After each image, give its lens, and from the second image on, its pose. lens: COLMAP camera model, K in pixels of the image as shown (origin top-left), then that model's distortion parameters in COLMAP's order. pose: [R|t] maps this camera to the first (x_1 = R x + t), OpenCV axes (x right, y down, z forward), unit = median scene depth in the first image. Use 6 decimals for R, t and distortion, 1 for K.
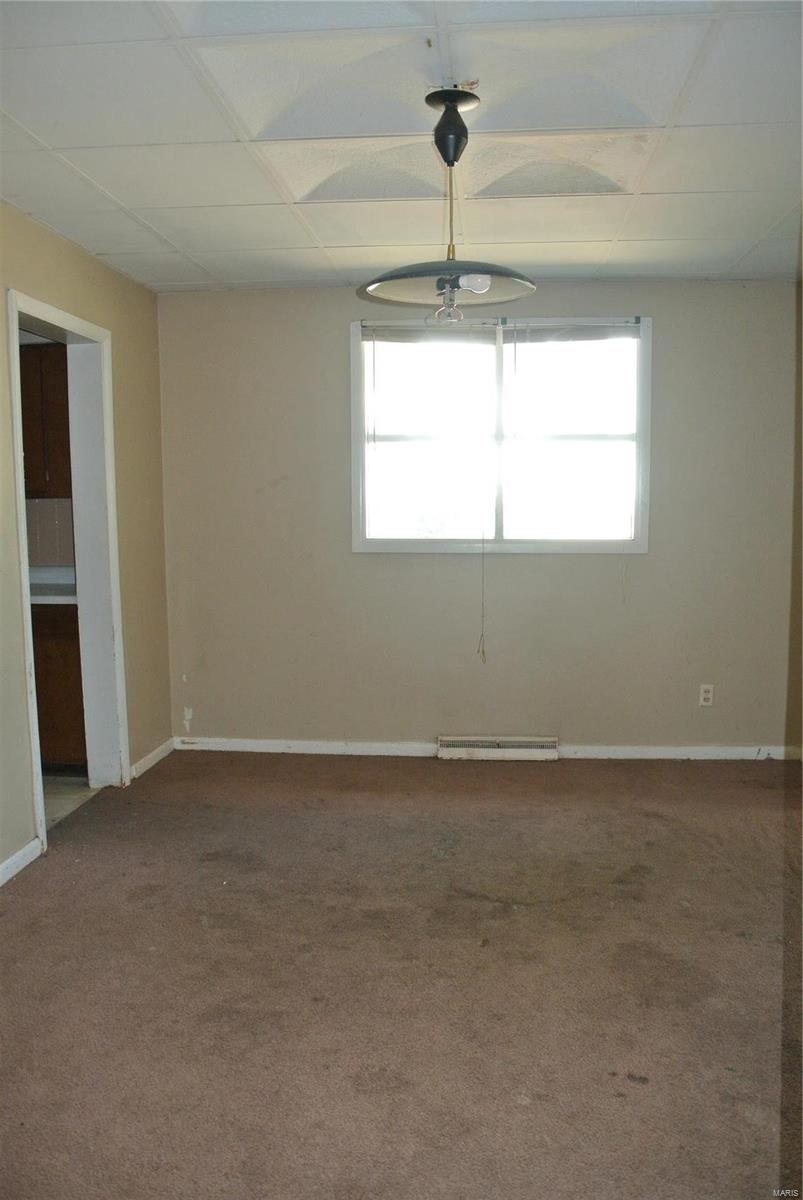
lens RADIAL K [[942.1, 0, 403.1], [0, 942.1, 617.8], [0, 0, 1]] dist [-0.148163, 0.103749]
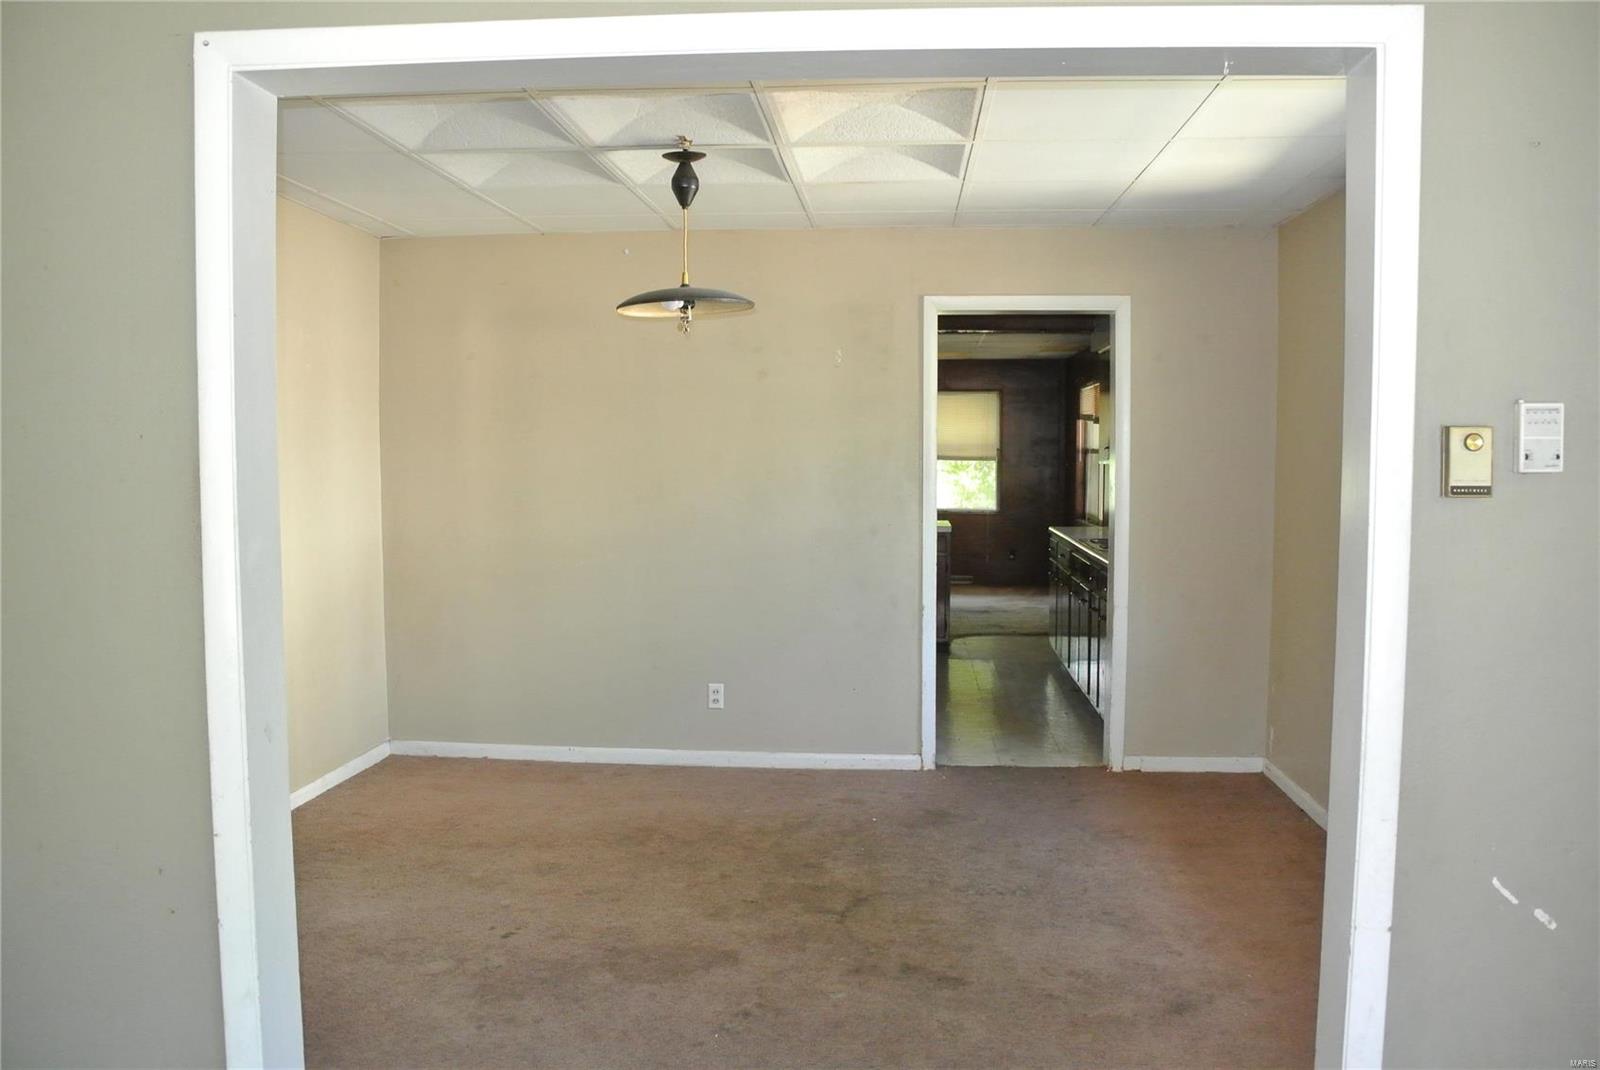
lens RADIAL K [[1256.1, 0, 800.0], [0, 1256.1, 535.0], [0, 0, 1]] dist [-0.148163, 0.103749]
pose [[0.015100, 0.074630, -0.997097, 1.326436], [-0.134301, 0.988326, 0.071940, -0.147231], [0.990826, 0.132825, 0.024947, 0.890812]]
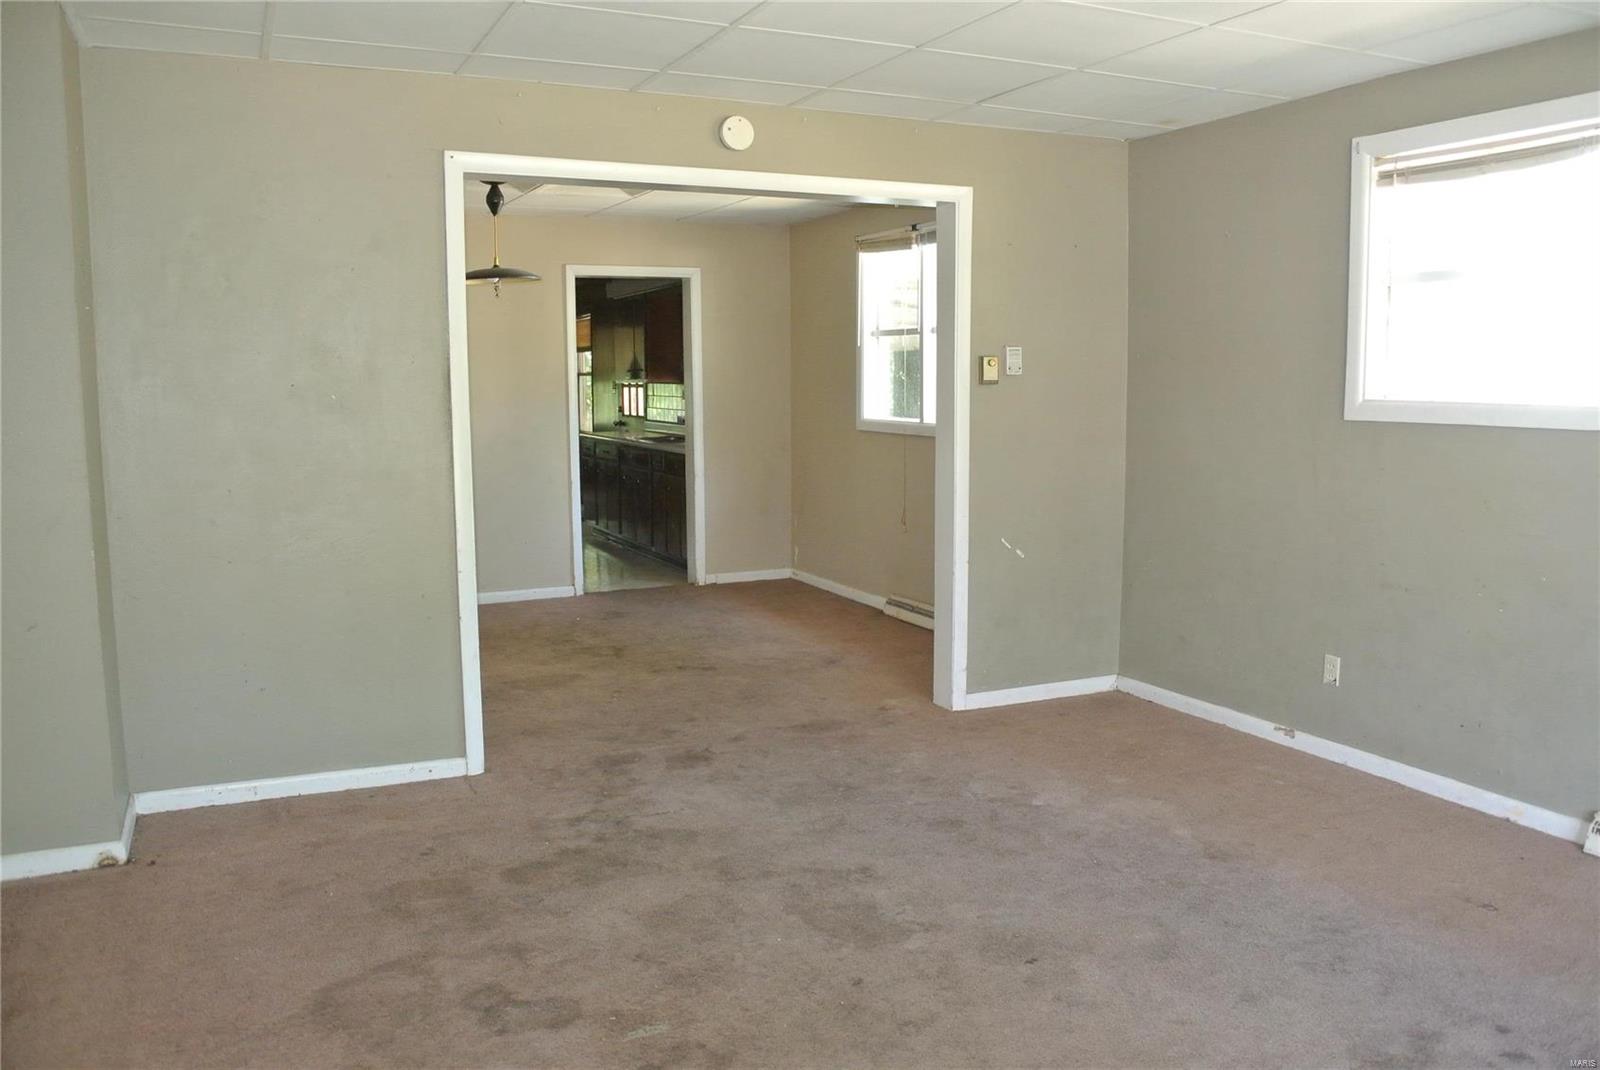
lens RADIAL K [[1256.1, 0, 800.0], [0, 1256.1, 535.0], [0, 0, 1]] dist [-0.148163, 0.103749]
pose [[0.509708, 0.112841, -0.852915, 2.007594], [-0.112297, 0.991606, 0.064080, -0.047685], [0.852987, 0.063118, 0.518101, 0.185768]]
